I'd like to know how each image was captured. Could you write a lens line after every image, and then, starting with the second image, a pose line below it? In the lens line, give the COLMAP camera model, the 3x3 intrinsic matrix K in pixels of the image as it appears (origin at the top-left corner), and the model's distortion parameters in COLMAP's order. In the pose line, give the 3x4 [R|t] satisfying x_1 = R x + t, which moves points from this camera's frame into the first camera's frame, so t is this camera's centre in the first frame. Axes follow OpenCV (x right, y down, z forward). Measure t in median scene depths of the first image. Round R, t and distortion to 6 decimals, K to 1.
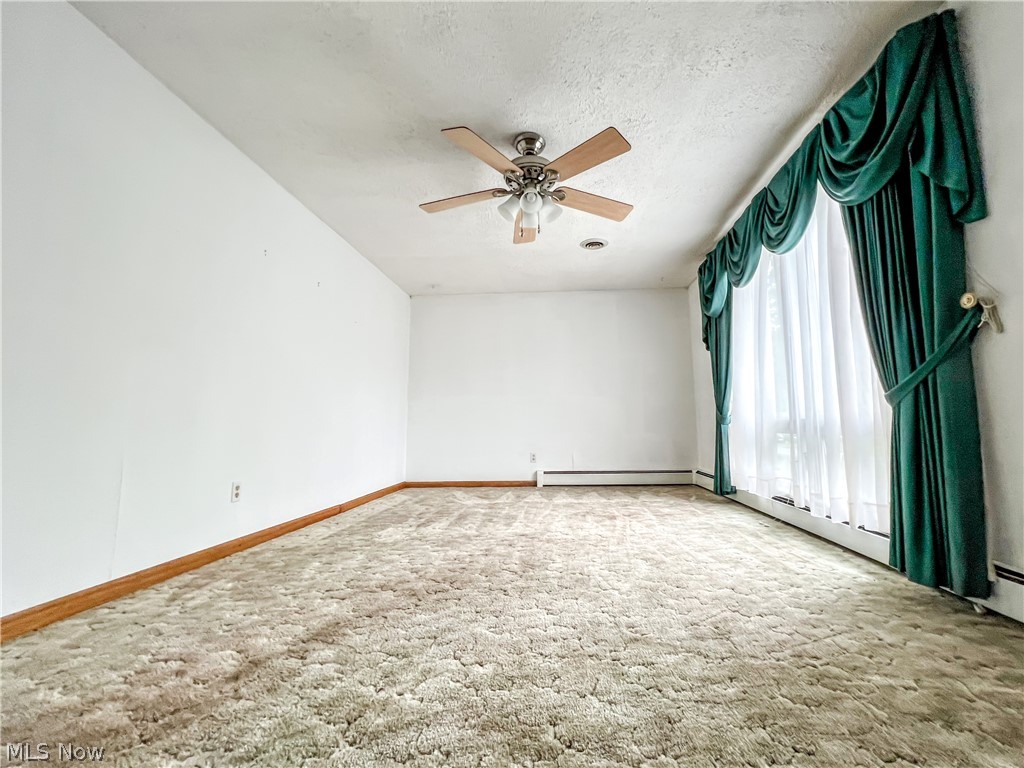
lens RADIAL K [[421.1, 0, 512.6], [0, 421.1, 387.2], [0, 0, 1]] dist [0.007507, -0.000900]
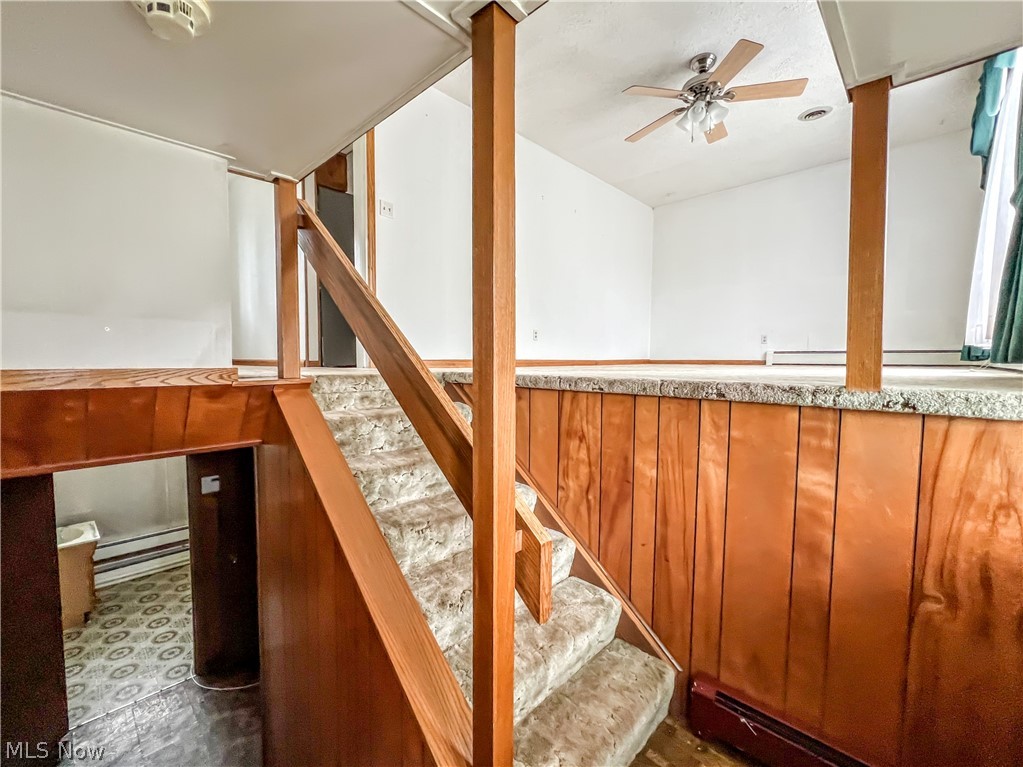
lens RADIAL K [[420.7, 0, 506.0], [0, 420.7, 379.5], [0, 0, 1]] dist [0.007507, -0.000900]
pose [[0.769739, 0.046839, -0.636638, 0.444590], [0.046953, 0.990449, 0.129639, 0.187322], [0.636630, -0.129680, 0.760188, -0.491763]]
